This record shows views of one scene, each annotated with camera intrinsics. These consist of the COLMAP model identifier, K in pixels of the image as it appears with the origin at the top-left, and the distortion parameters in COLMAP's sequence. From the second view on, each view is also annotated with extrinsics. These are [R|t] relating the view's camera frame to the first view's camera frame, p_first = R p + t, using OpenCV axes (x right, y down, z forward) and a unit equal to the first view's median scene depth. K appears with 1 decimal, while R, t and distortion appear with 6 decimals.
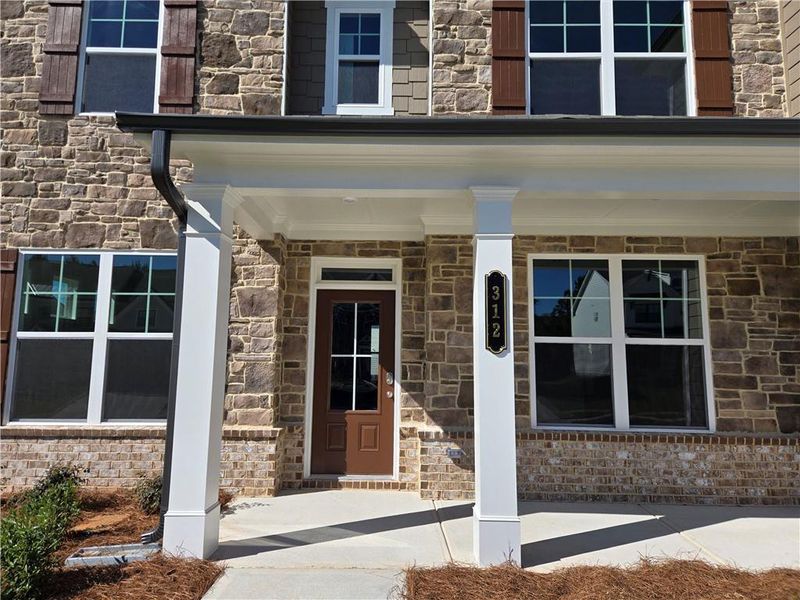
lens RADIAL K [[526.1, 0, 402.9], [0, 526.1, 294.9], [0, 0, 1]] dist [0.056538, -0.034458]
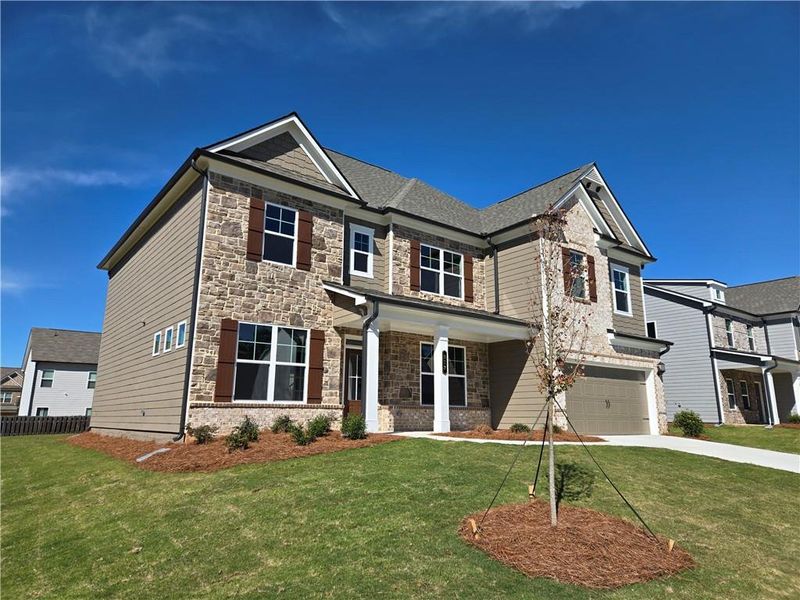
lens RADIAL K [[526.1, 0, 397.4], [0, 526.1, 299.5], [0, 0, 1]] dist [0.056538, -0.034458]
pose [[0.788240, 0.127900, 0.601930, -1.494974], [-0.073677, 0.990741, -0.114033, 0.026289], [-0.610942, 0.045537, 0.790365, -1.065799]]
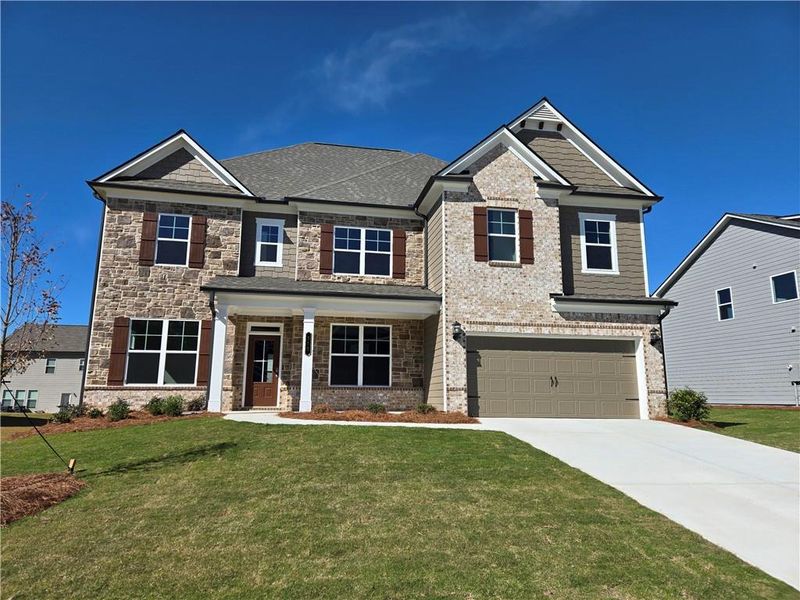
lens RADIAL K [[526.1, 0, 398.7], [0, 526.1, 297.0], [0, 0, 1]] dist [0.056538, -0.034458]
pose [[0.981546, 0.031318, 0.188646, 0.063532], [-0.019391, 0.997714, -0.064739, -0.043241], [-0.190242, 0.059887, 0.979909, -1.746957]]
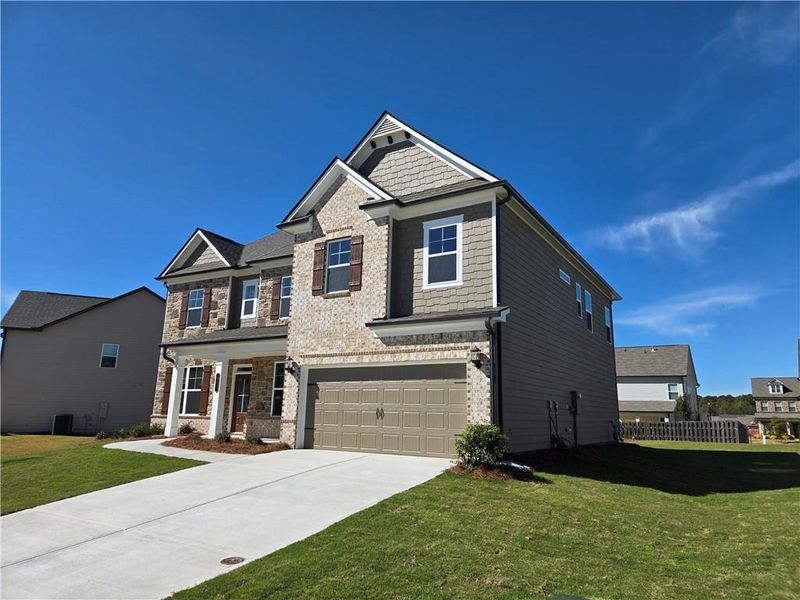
lens RADIAL K [[526.1, 0, 418.7], [0, 526.1, 300.2], [0, 0, 1]] dist [0.056538, -0.034458]
pose [[0.869245, -0.099109, -0.484345, 2.564459], [0.051014, 0.992451, -0.111526, -0.046255], [0.491742, 0.072235, 0.867739, -1.371977]]
